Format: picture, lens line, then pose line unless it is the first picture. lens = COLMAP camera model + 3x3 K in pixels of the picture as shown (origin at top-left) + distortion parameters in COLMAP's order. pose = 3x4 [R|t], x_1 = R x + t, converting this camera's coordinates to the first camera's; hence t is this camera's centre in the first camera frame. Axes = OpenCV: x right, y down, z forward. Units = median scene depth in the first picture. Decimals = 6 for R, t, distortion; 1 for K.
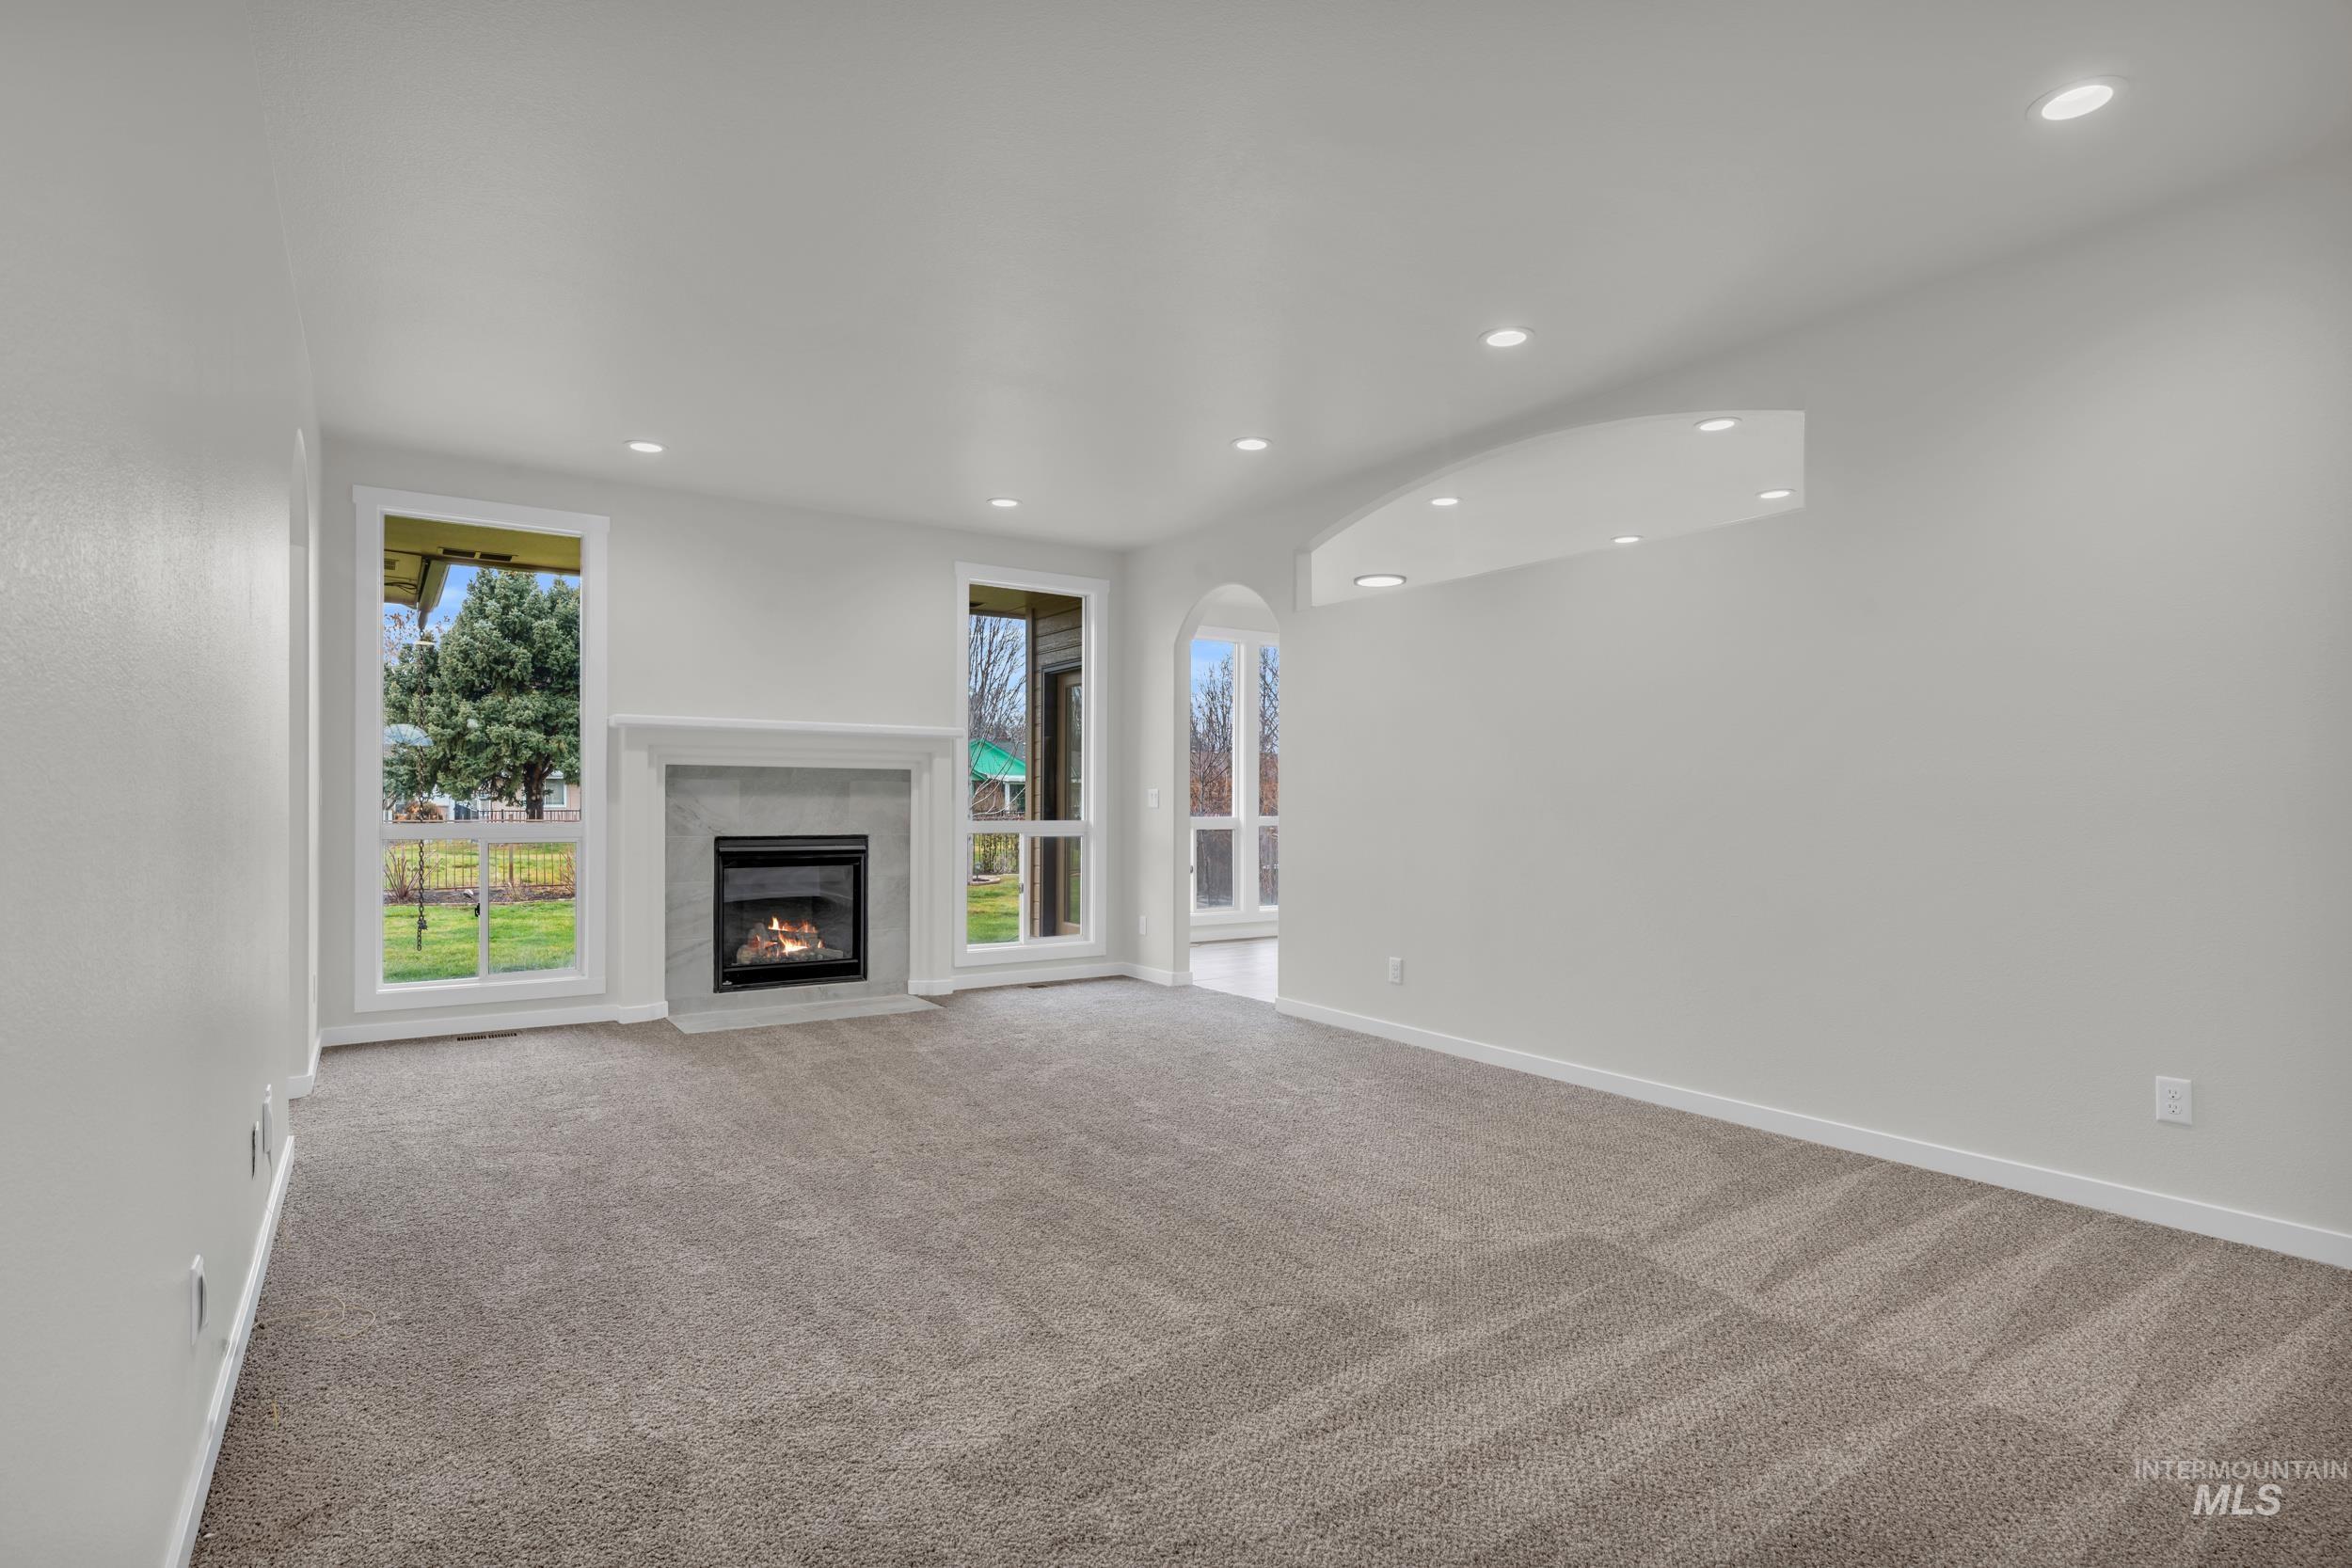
lens RADIAL K [[1131.1, 0, 1174.8], [0, 1131.1, 797.8], [0, 0, 1]] dist [0.000280, 0.000036]
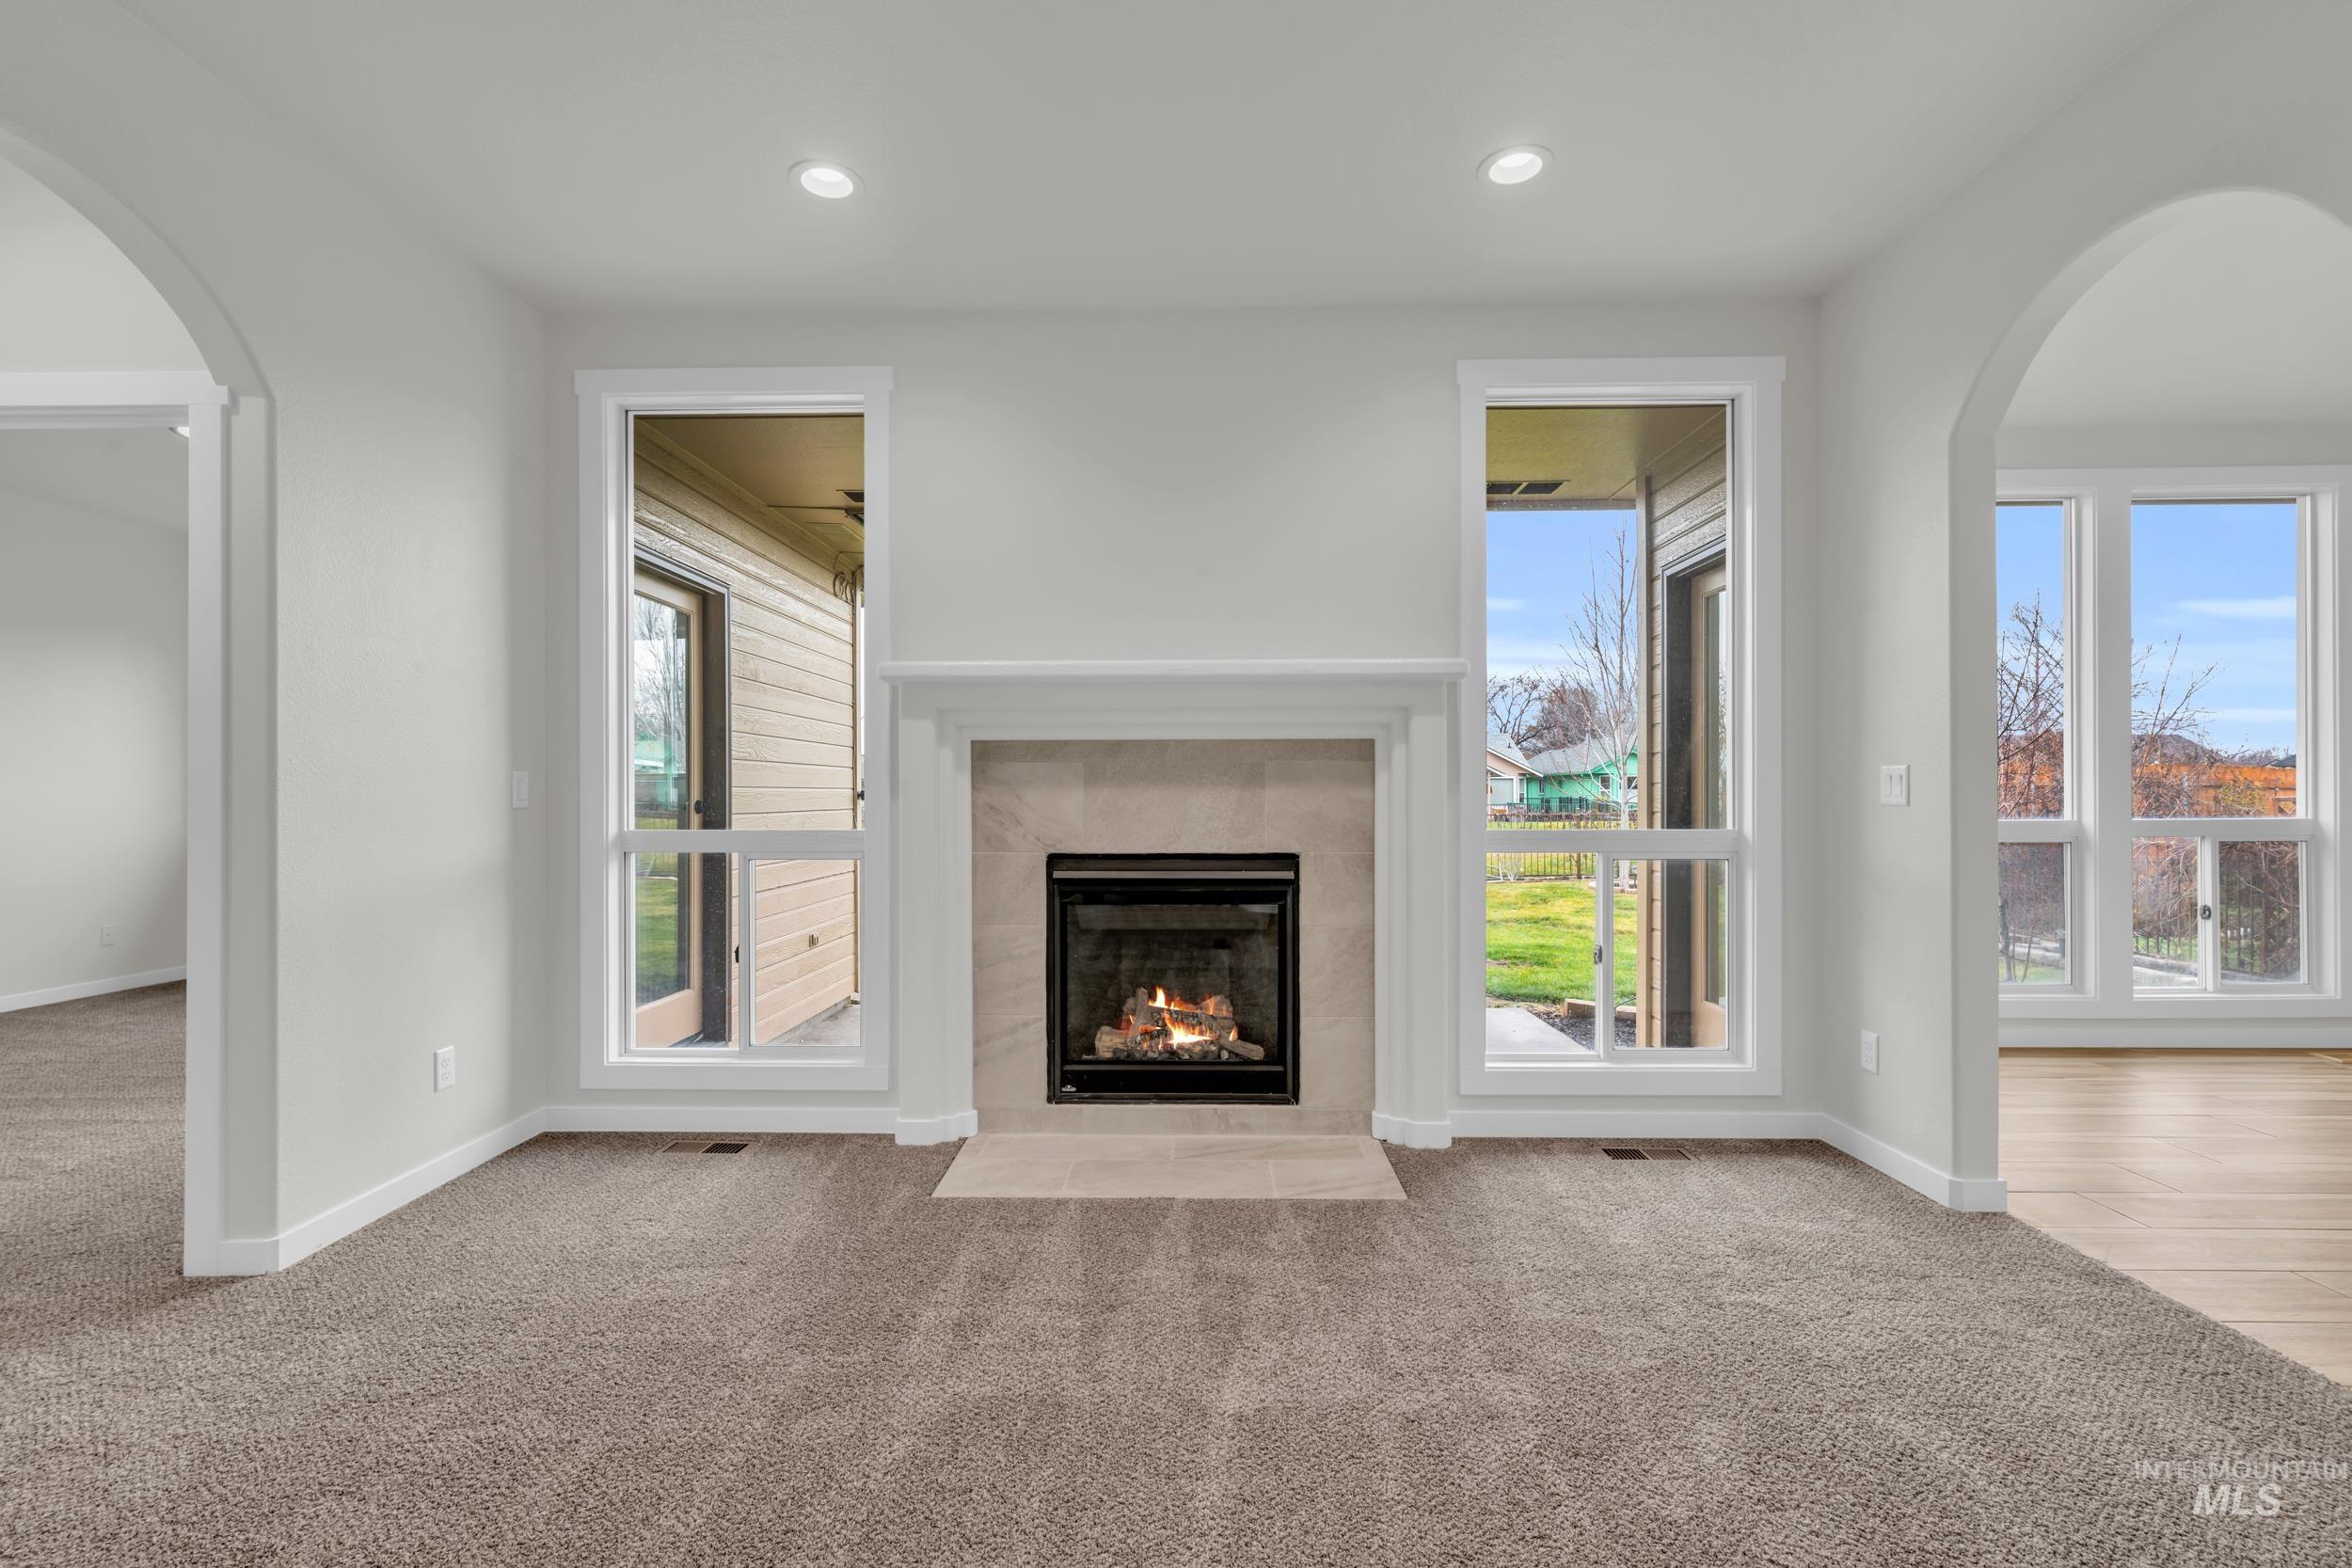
lens RADIAL K [[1049.3, 0, 1170.9], [0, 1049.3, 796.5], [0, 0, 1]] dist [0.001160, 0.001260]
pose [[0.818893, -0.006635, -0.573908, -0.016281], [0.009056, 0.999958, 0.001360, 0.002342], [0.573875, -0.006311, 0.818918, 0.522145]]
